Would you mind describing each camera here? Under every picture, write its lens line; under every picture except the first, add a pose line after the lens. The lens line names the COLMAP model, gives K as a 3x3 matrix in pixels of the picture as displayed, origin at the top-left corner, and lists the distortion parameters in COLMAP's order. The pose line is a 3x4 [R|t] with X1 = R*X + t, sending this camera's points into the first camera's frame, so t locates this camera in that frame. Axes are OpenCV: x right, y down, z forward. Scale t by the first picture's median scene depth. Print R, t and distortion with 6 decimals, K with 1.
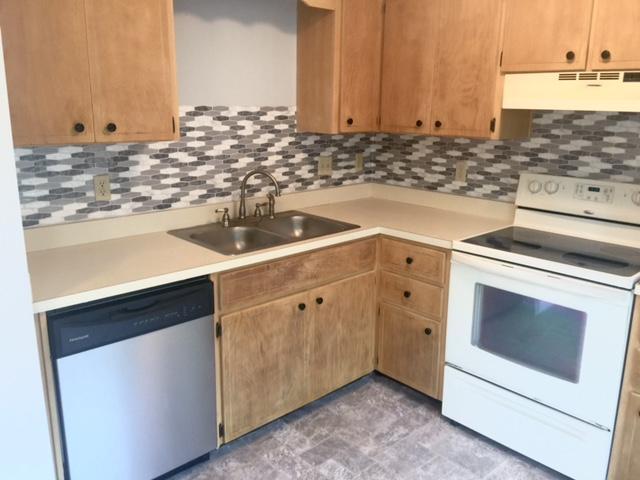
lens RADIAL K [[541.8, 0, 319.3], [0, 541.8, 229.7], [0, 0, 1]] dist [0.084404, -0.133601]
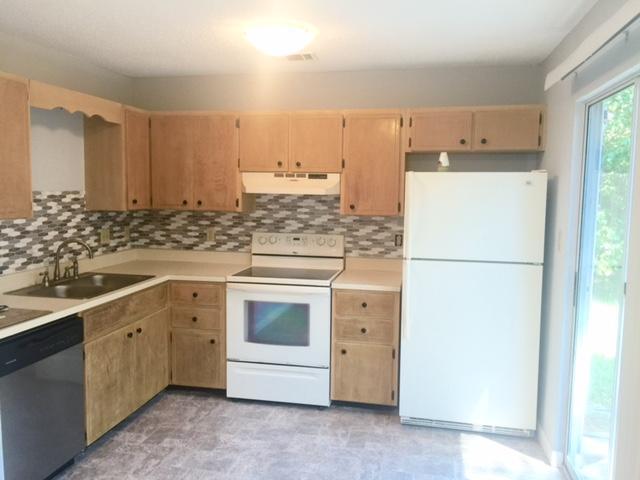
lens RADIAL K [[541.8, 0, 319.3], [0, 541.8, 229.7], [0, 0, 1]] dist [0.084404, -0.133601]
pose [[0.814007, -0.045222, 0.579092, -0.390923], [0.128399, 0.986311, -0.103463, 0.076540], [-0.566486, 0.158574, 0.808671, -0.383905]]
